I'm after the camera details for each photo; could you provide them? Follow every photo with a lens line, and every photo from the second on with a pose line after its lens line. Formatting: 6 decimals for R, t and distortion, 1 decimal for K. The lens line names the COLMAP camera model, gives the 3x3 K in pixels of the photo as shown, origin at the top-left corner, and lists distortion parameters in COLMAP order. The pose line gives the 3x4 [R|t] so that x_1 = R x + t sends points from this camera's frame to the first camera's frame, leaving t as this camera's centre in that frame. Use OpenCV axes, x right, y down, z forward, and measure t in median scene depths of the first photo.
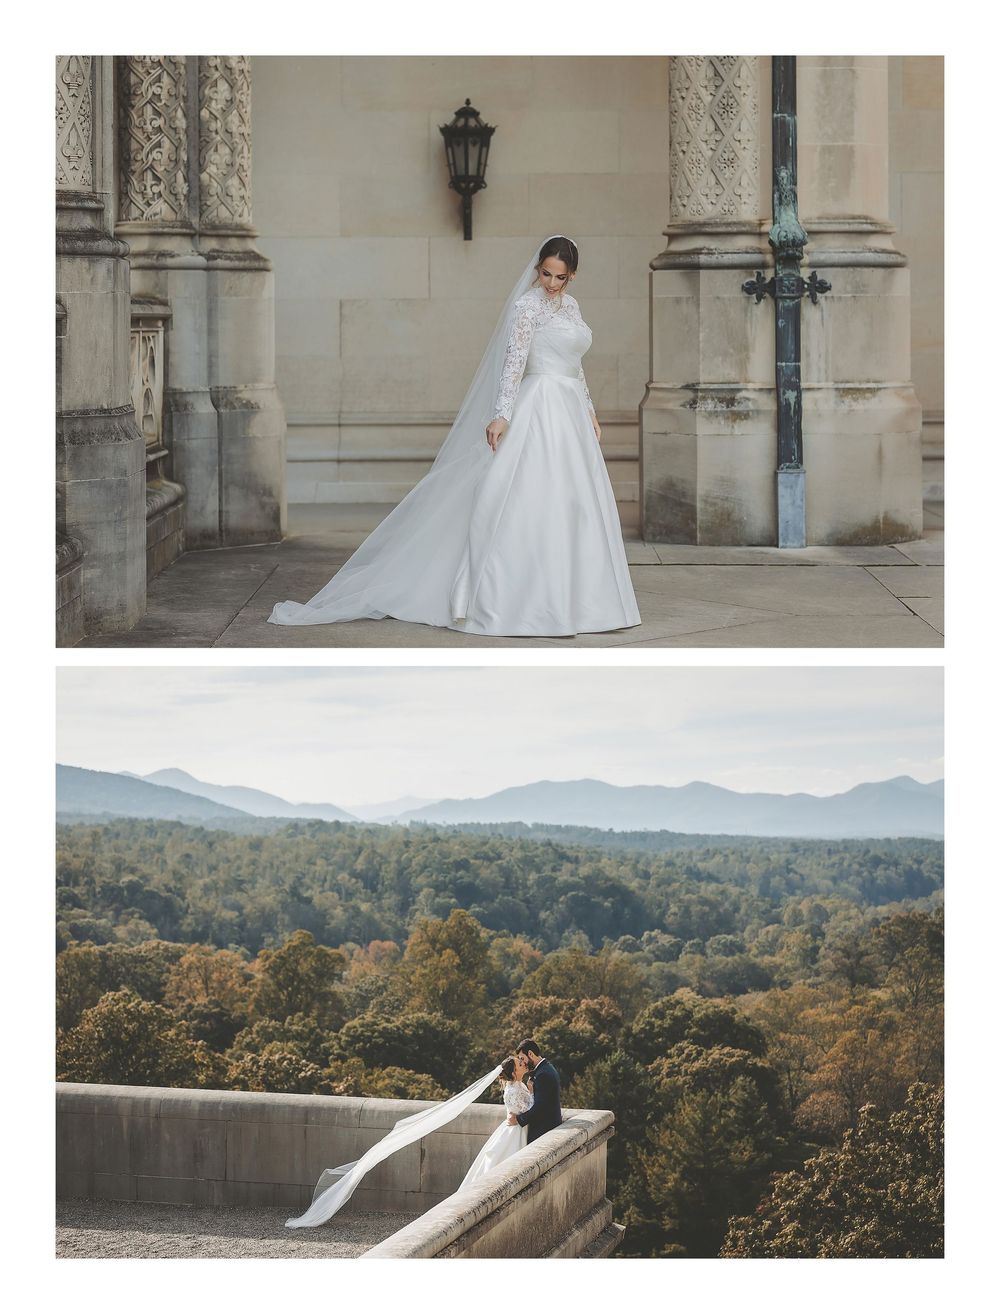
lens RADIAL K [[3327.1, 0, 500.0], [0, 3327.1, 657.0], [0, 0, 1]] dist [-0.046241, -0.387851]
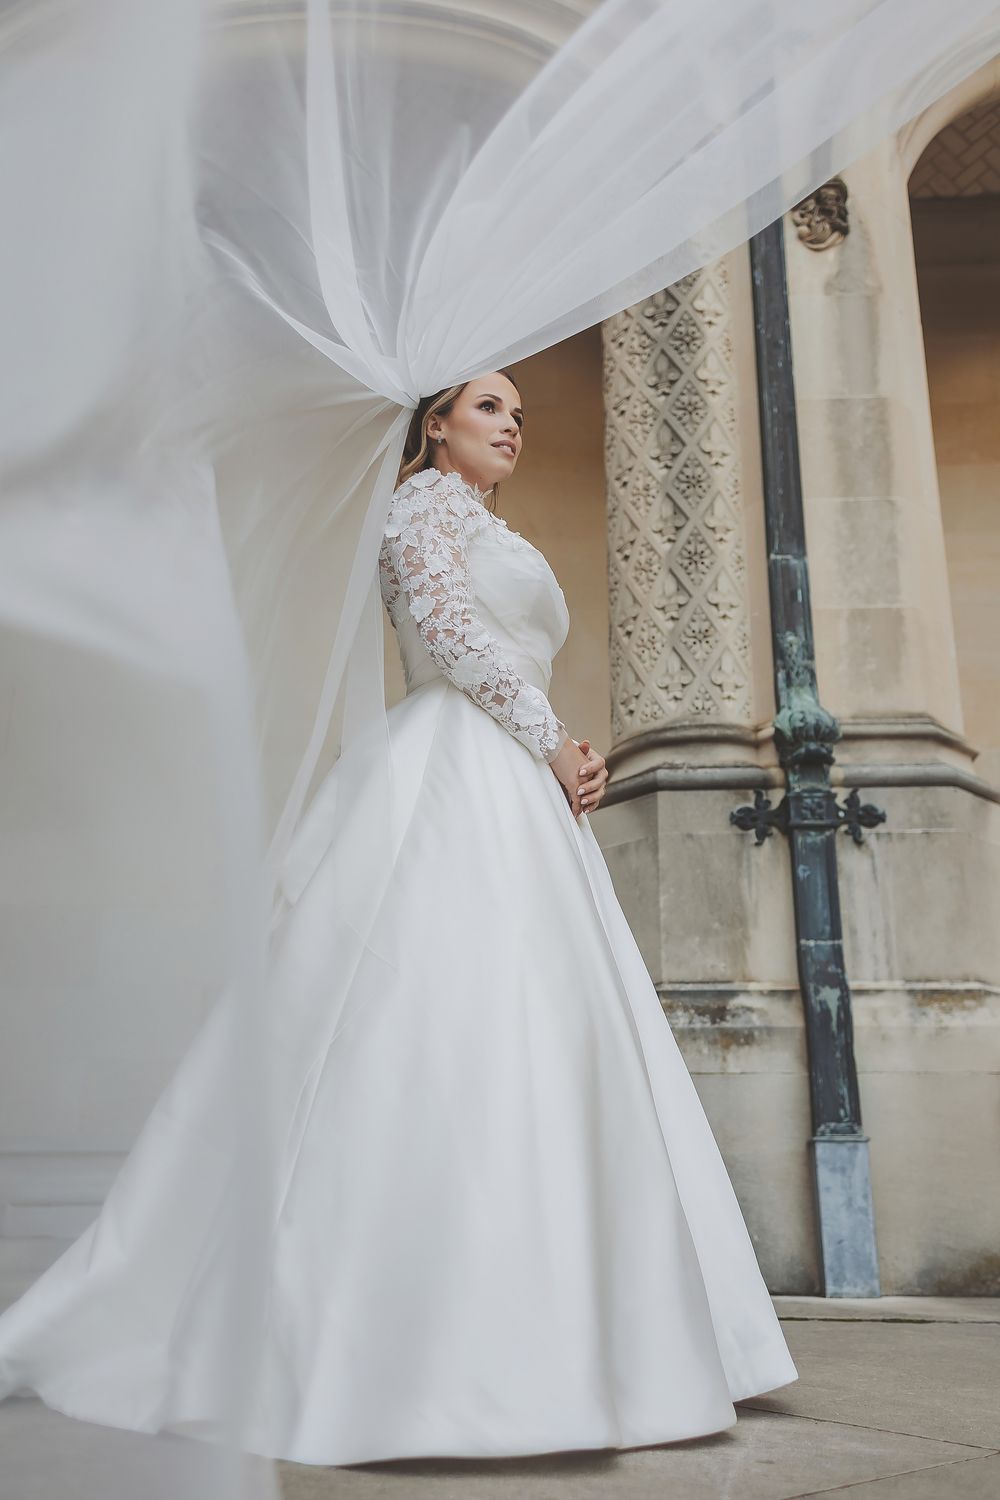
lens RADIAL K [[1472.9, 0, 555.7], [0, 1472.9, 749.6], [0, 0, 1]] dist [0.020396, 0.015039]
pose [[0.999139, -0.010982, -0.040017, 0.052679], [-0.006917, 0.906773, -0.421563, -0.013329], [0.040916, 0.421476, 0.905916, 0.759641]]
